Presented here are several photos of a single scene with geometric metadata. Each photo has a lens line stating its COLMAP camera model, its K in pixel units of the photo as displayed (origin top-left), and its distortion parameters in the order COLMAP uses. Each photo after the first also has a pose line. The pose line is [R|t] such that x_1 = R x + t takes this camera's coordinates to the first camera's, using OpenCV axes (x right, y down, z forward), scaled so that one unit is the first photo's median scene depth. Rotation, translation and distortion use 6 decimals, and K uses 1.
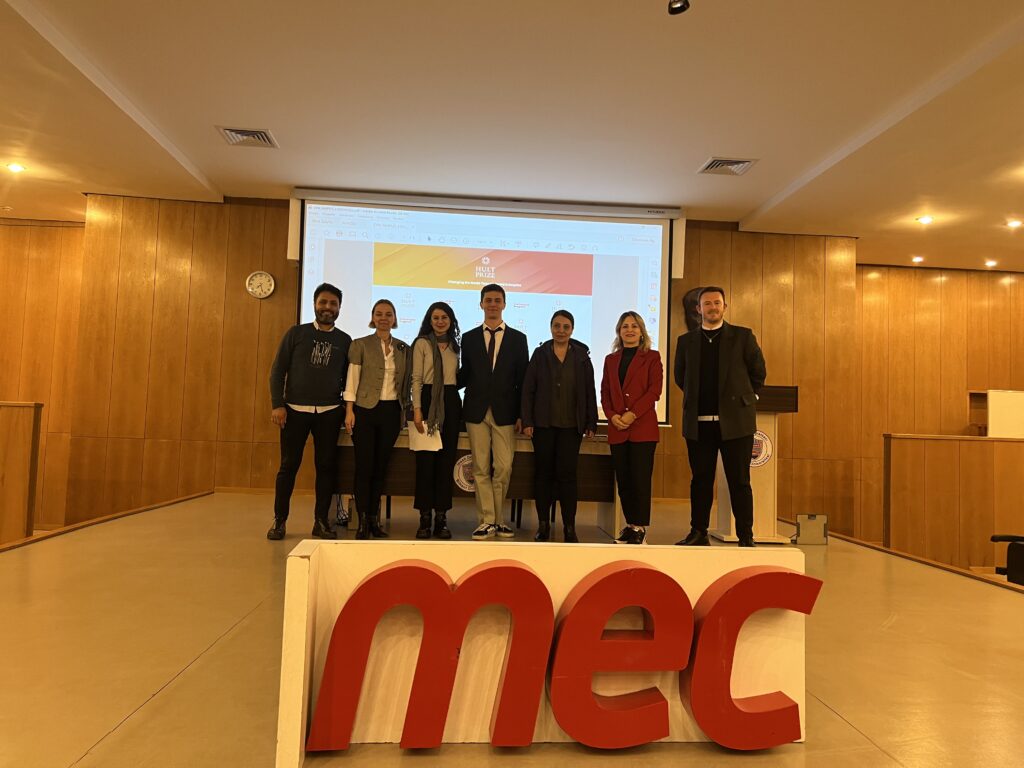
lens RADIAL K [[746.5, 0, 533.3], [0, 746.5, 382.3], [0, 0, 1]] dist [0.085655, -0.121686]
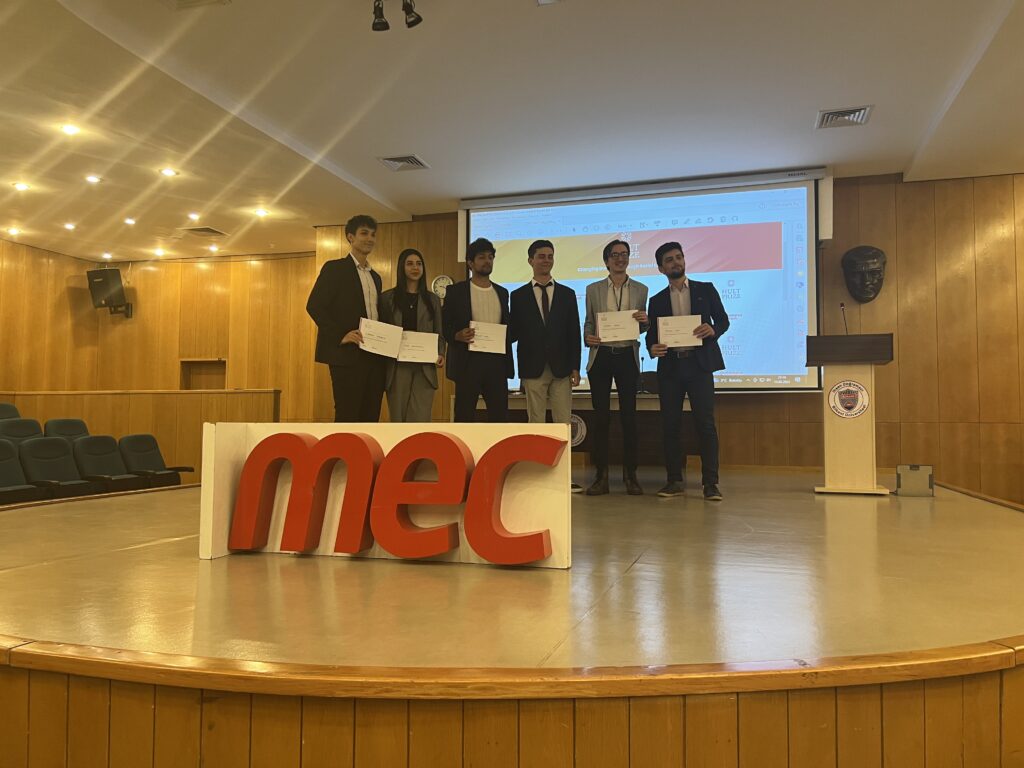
lens RADIAL K [[746.5, 0, 533.3], [0, 746.5, 382.3], [0, 0, 1]] dist [0.085655, -0.121686]
pose [[0.935278, -0.046630, -0.350829, 0.183380], [0.046536, 0.998879, -0.008705, 0.039328], [0.350842, -0.008184, 0.936399, -0.051795]]
